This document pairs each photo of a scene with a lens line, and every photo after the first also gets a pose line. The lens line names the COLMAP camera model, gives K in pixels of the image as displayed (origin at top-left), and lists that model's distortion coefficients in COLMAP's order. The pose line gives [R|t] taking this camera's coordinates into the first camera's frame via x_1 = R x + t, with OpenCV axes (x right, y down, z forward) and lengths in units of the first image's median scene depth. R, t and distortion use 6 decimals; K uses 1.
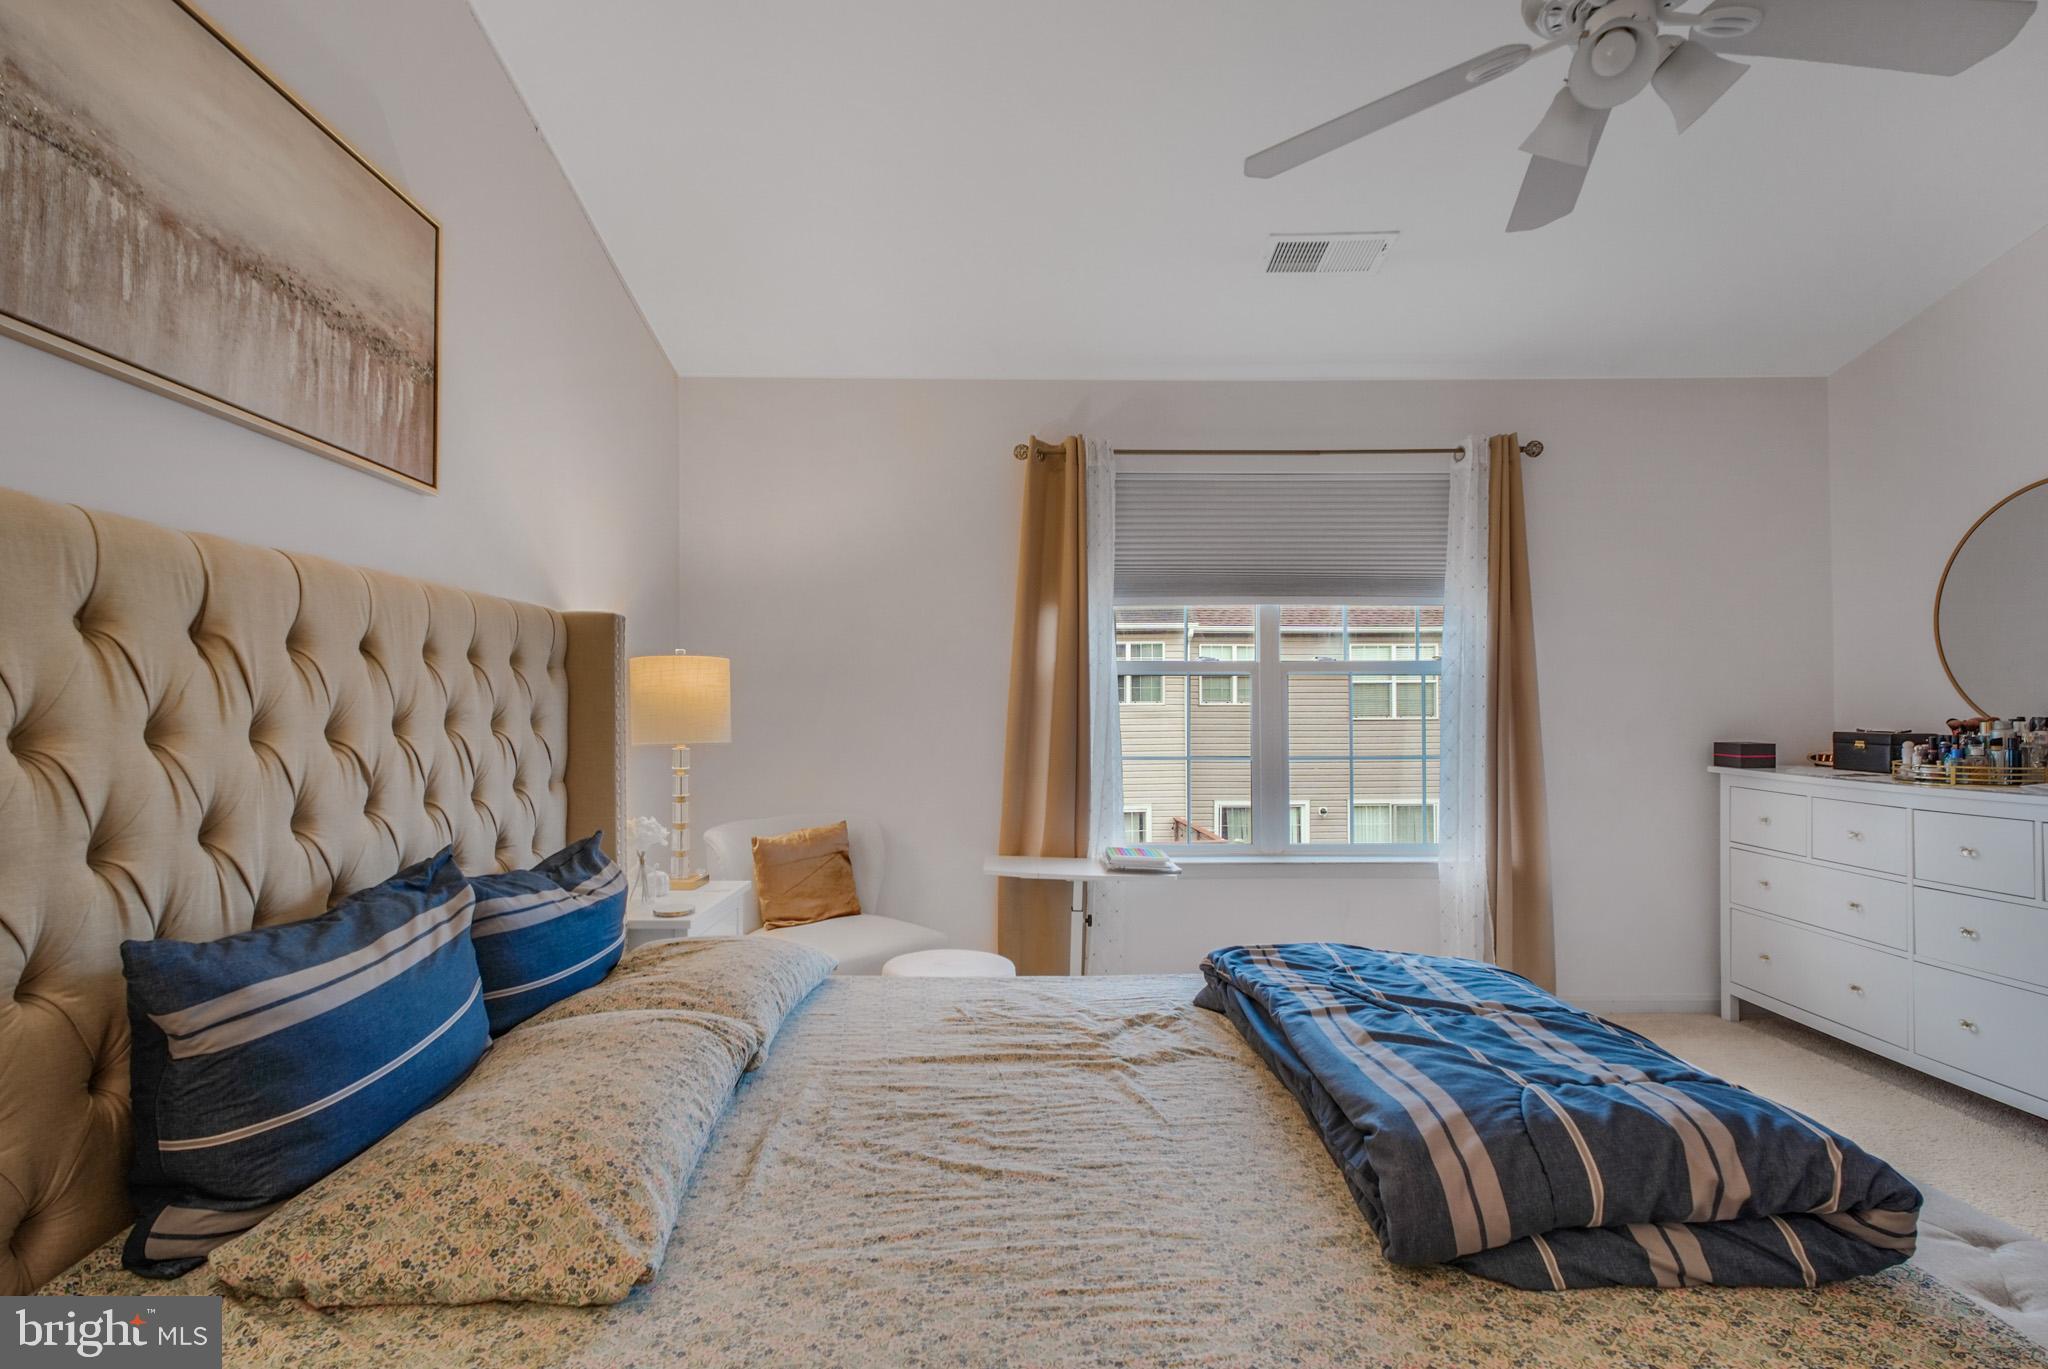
lens RADIAL K [[958.7, 0, 1028.0], [0, 958.7, 694.9], [0, 0, 1]] dist [0.015166, -0.003552]
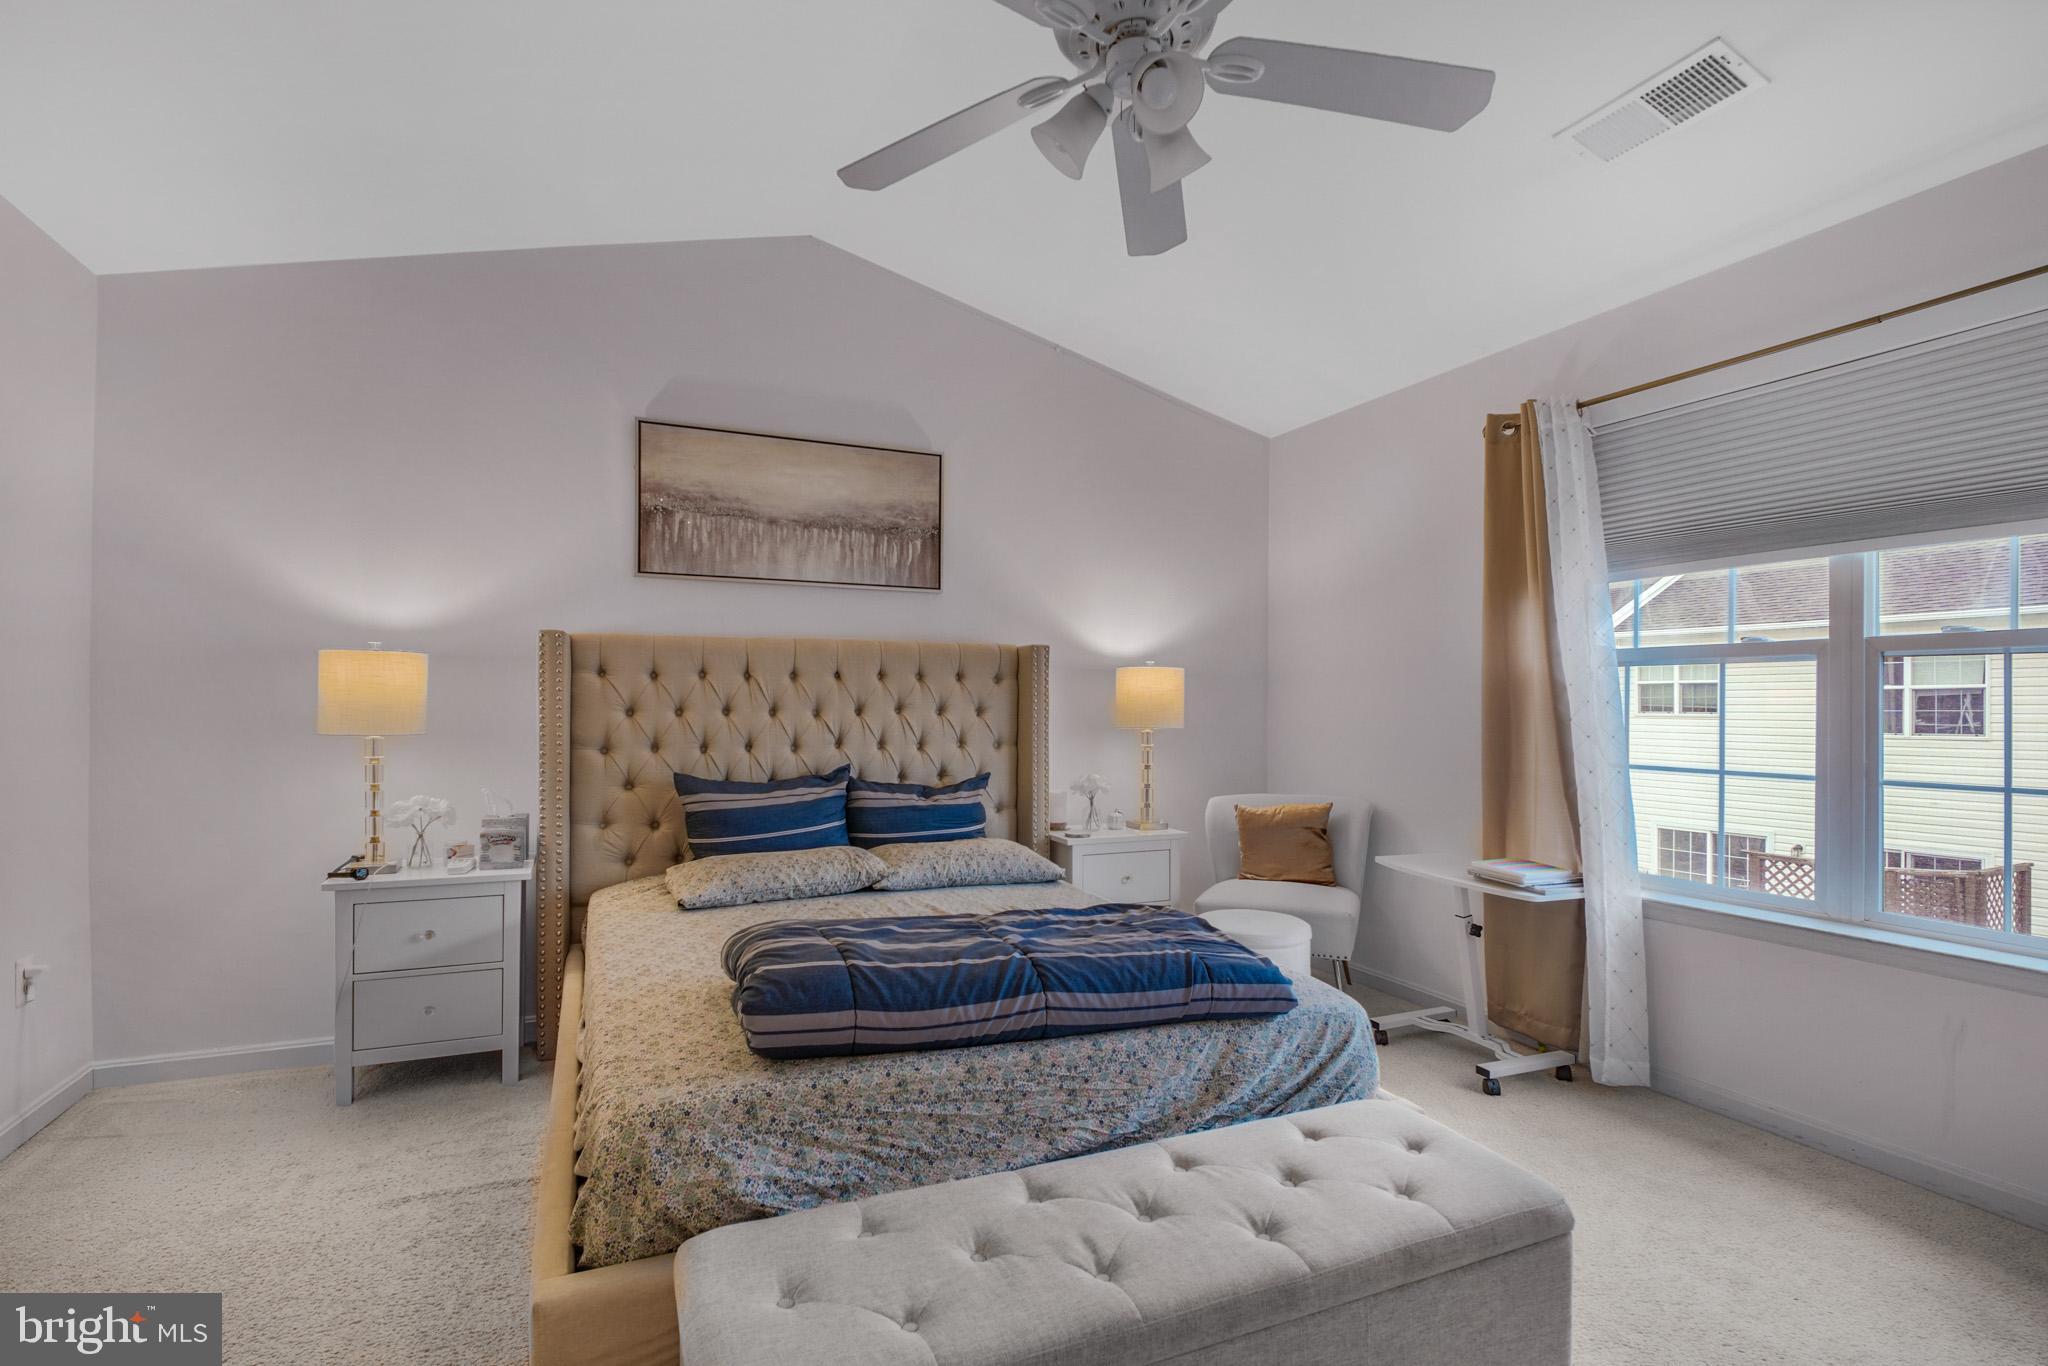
lens RADIAL K [[958.7, 0, 1020.6], [0, 958.7, 692.1], [0, 0, 1]] dist [0.015166, -0.003552]
pose [[0.412220, -0.008495, -0.911045, 1.307300], [0.008977, 0.999946, -0.005262, 0.005032], [0.911040, -0.006010, 0.412274, 0.373995]]
